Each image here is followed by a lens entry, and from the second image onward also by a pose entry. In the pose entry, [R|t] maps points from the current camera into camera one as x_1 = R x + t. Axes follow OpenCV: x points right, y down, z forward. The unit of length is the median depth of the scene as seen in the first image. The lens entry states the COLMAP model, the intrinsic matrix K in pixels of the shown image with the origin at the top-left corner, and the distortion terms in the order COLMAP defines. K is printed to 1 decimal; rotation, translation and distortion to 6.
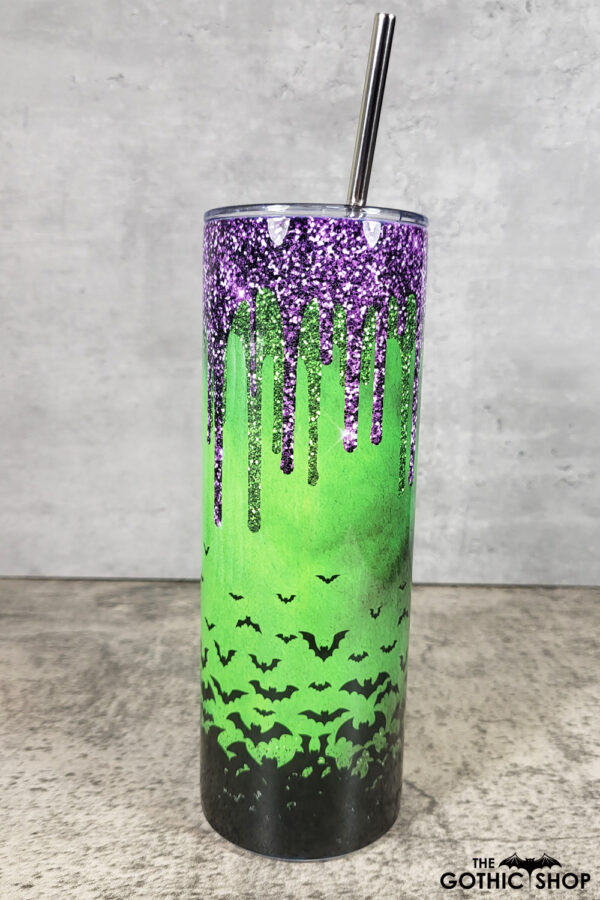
lens RADIAL K [[786.6, 0, 300.0], [0, 786.6, 450.0], [0, 0, 1]] dist [-0.001882, -0.004243]
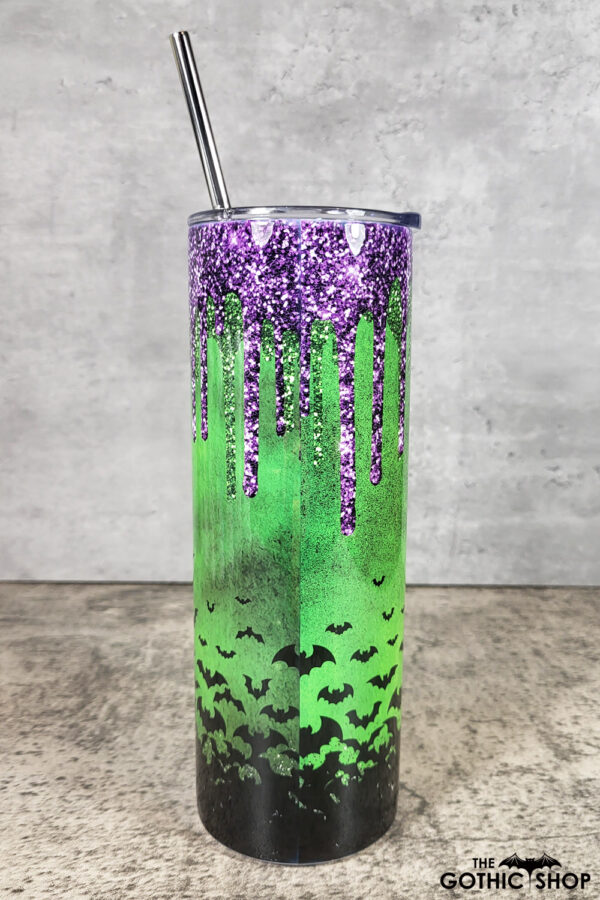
lens RADIAL K [[786.6, 0, 300.0], [0, 786.6, 450.0], [0, 0, 1]] dist [-0.001882, -0.004243]
pose [[0.999929, -0.005497, 0.010537, 0.002093], [0.005529, 0.999980, -0.003024, 0.000231], [-0.010520, 0.003082, 0.999940, -0.001873]]
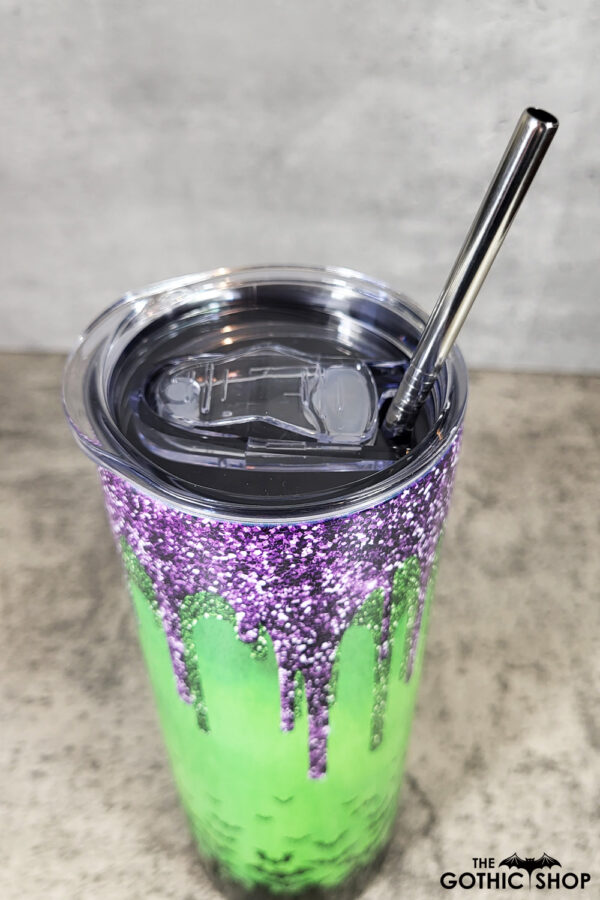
lens RADIAL K [[830.3, 0, 300.0], [0, 830.3, 450.0], [0, 0, 1]] dist [-0.032817, 0.002167]
pose [[0.996306, 0.031252, -0.079987, 0.047762], [0.018123, 0.833938, 0.551560, -0.325291], [0.083942, -0.550972, 0.830291, 0.253197]]
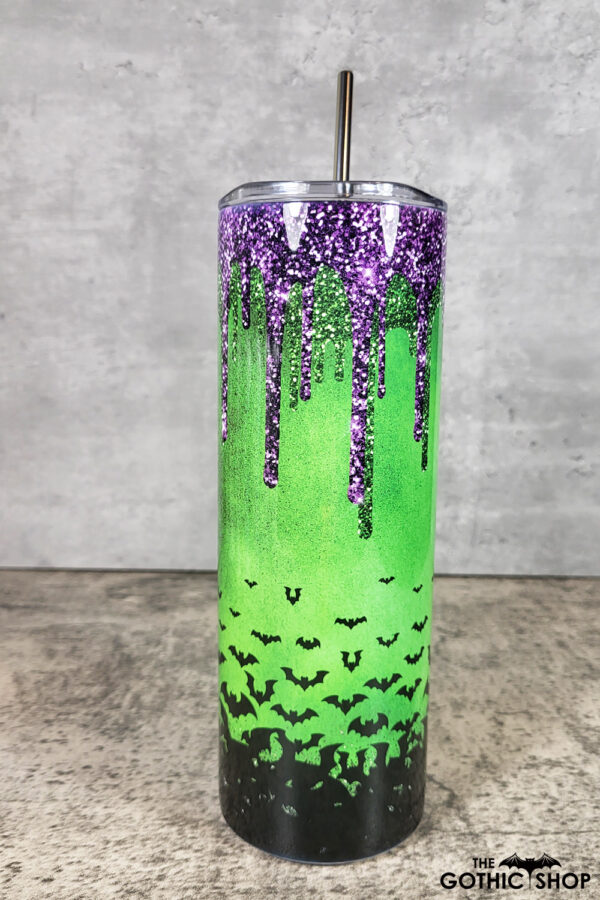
lens RADIAL K [[787.6, 0, 297.9], [0, 787.6, 448.5], [0, 0, 1]] dist [-0.007078, 0.001014]
pose [[0.999987, -0.001785, -0.004850, -0.013443], [0.001836, 0.999943, 0.010479, -0.000469], [0.004831, -0.010487, 0.999933, 0.006687]]
